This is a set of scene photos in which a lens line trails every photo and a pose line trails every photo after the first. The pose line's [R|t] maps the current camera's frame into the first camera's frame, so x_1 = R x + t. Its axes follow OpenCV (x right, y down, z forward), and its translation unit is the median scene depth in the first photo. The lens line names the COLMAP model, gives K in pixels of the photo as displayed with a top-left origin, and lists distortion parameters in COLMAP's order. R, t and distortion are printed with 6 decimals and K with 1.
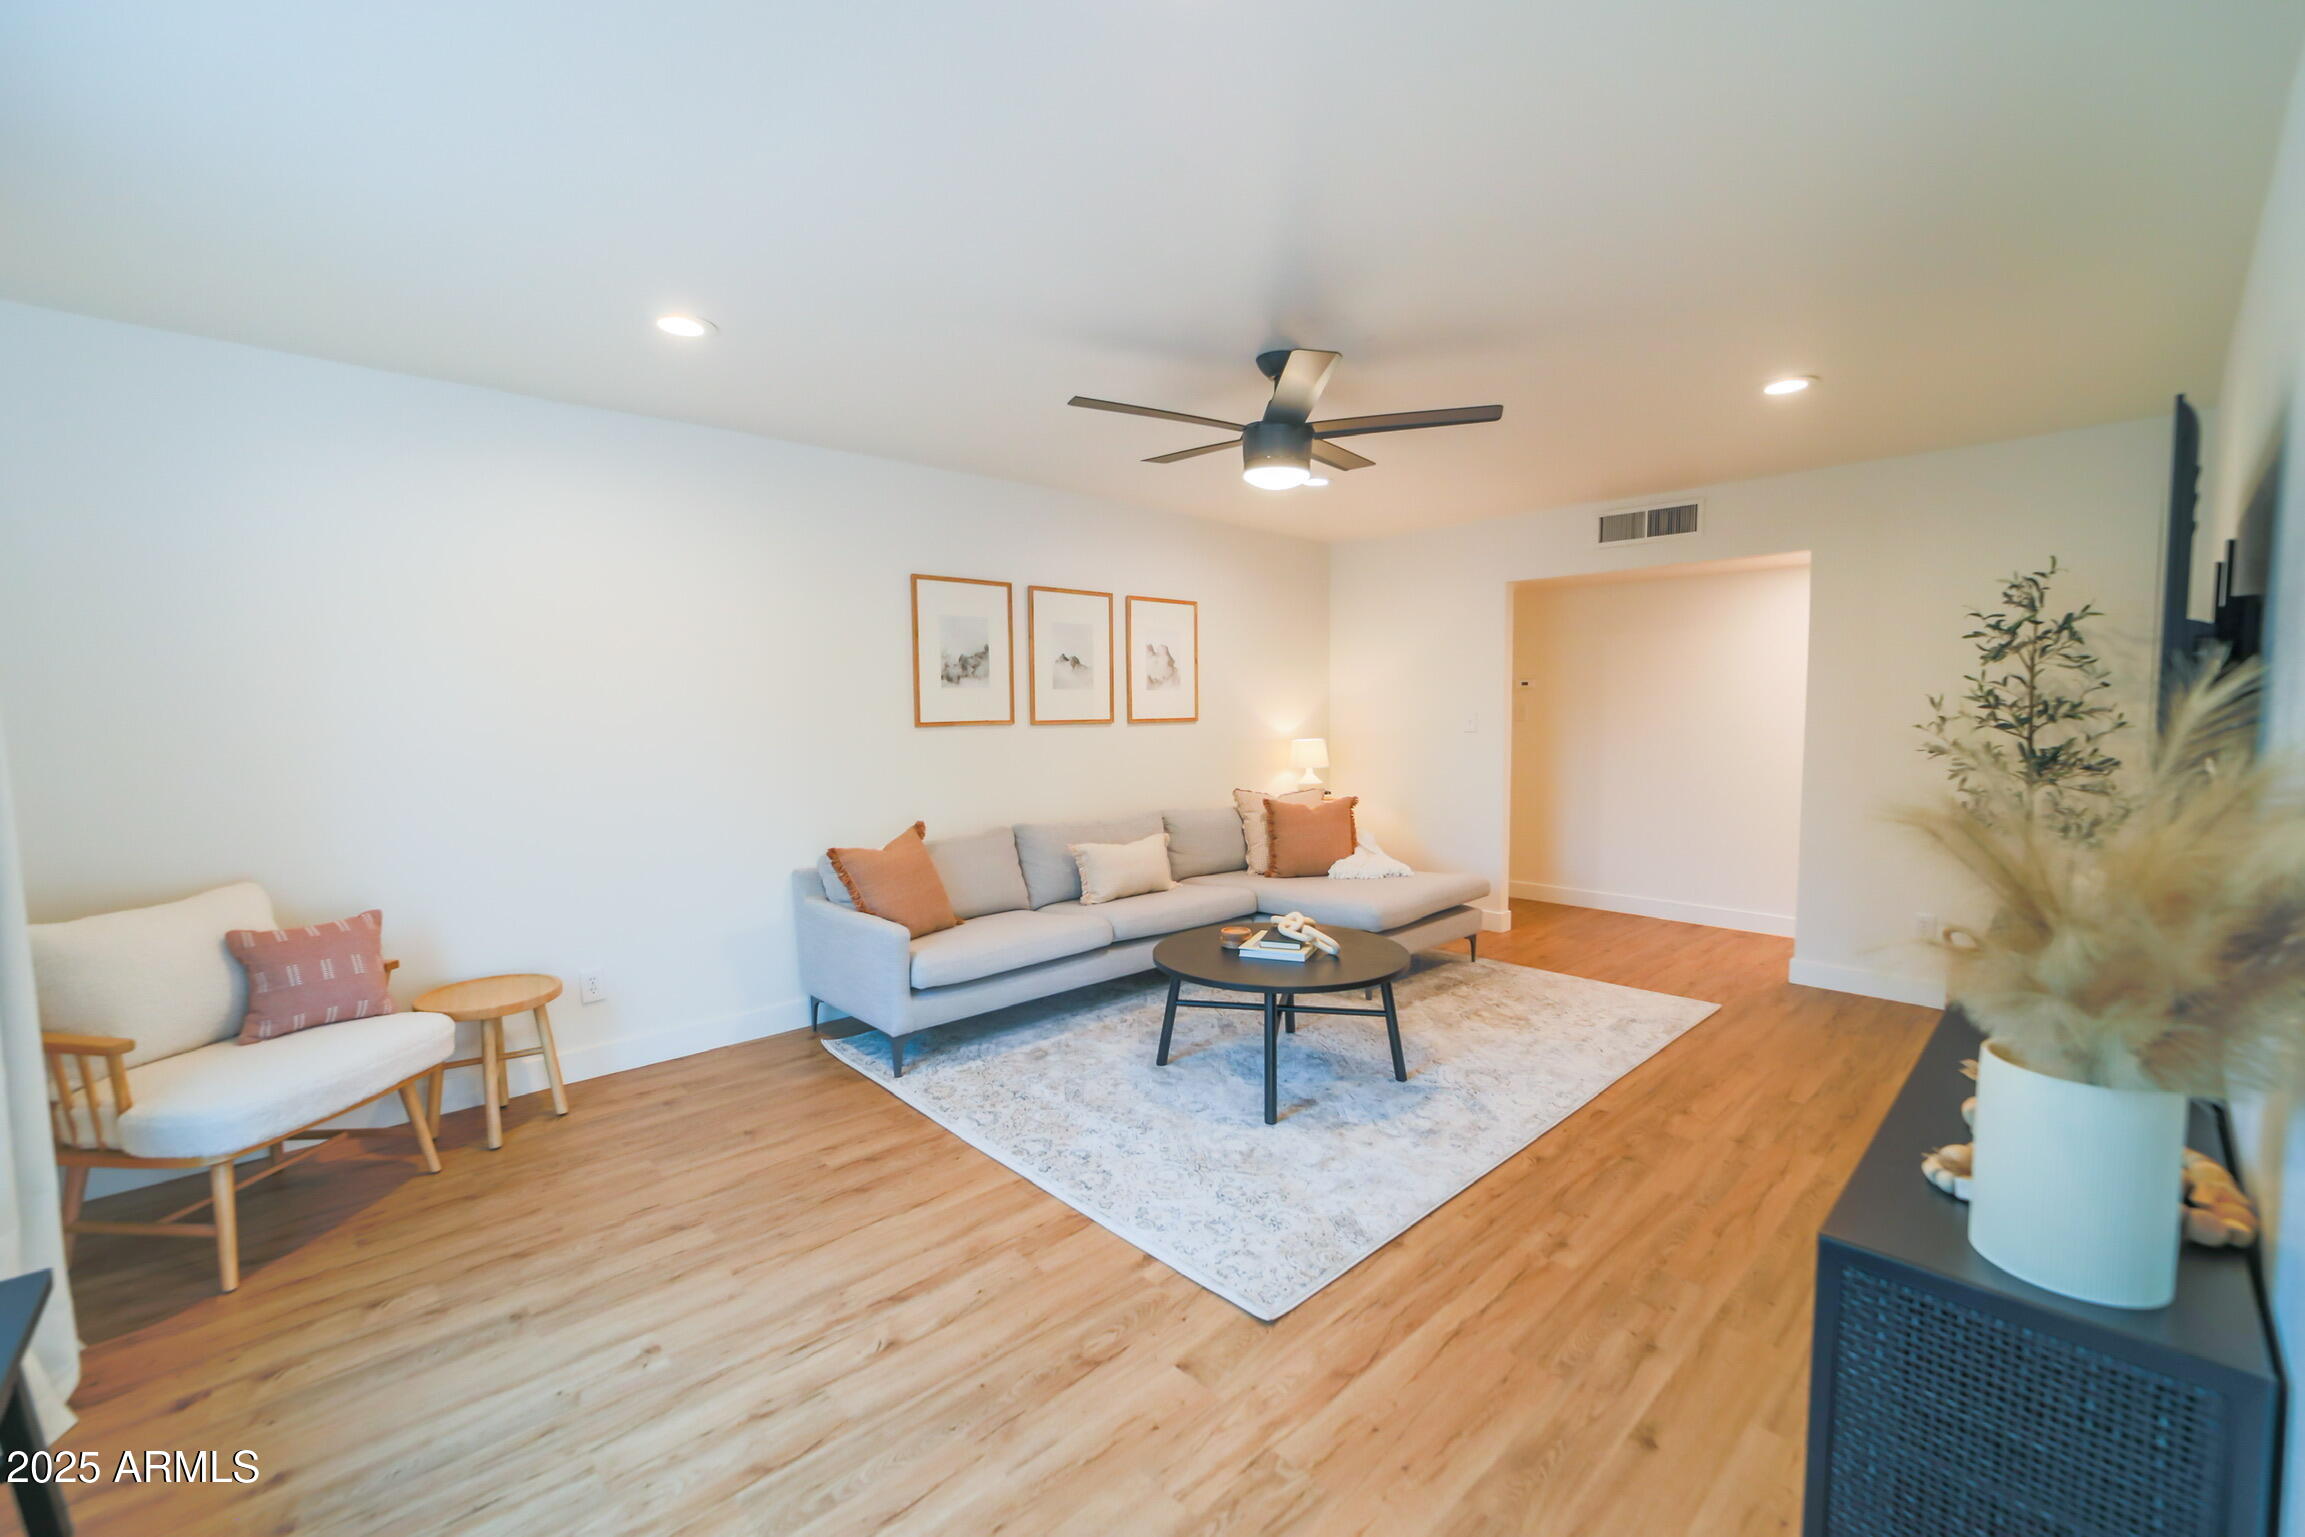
lens RADIAL K [[946.8, 0, 1140.8], [0, 946.8, 771.9], [0, 0, 1]] dist [-0.017393, 0.000434]
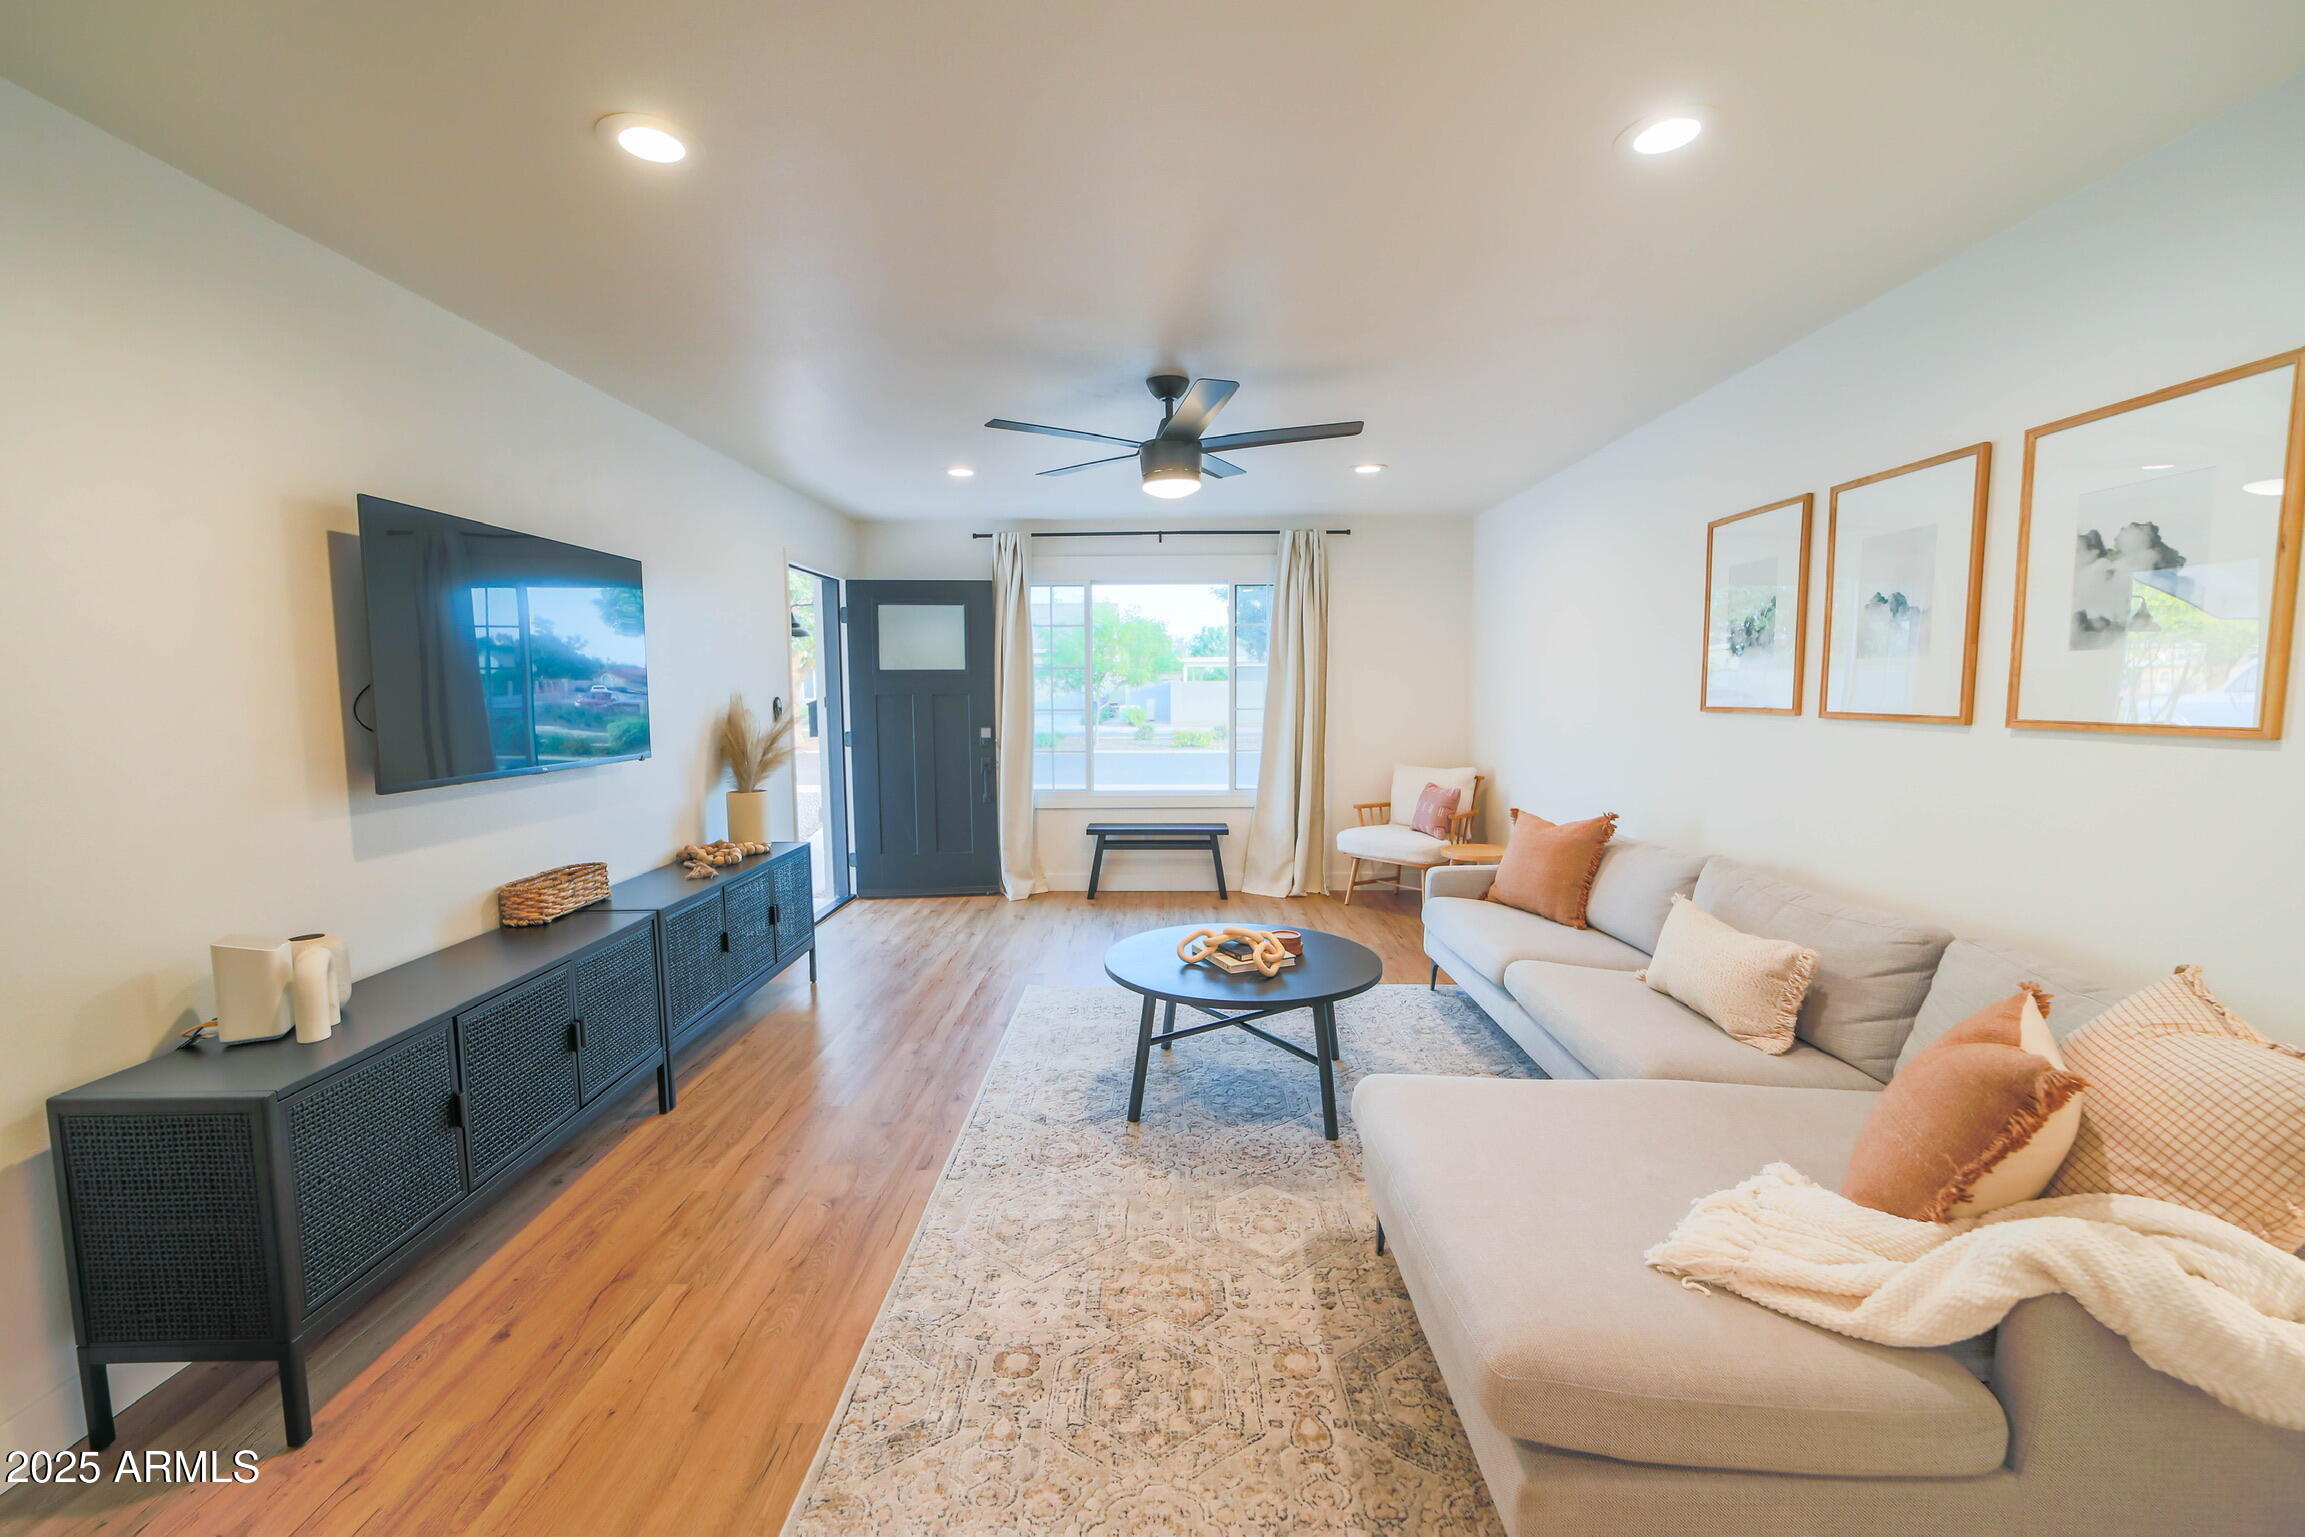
lens RADIAL K [[946.8, 0, 1140.8], [0, 946.8, 771.9], [0, 0, 1]] dist [-0.017393, 0.000434]
pose [[-0.691625, 0.072723, -0.718586, 0.655230], [-0.042195, 0.989150, 0.140717, -0.087190], [0.721023, 0.127645, -0.681053, 1.167475]]
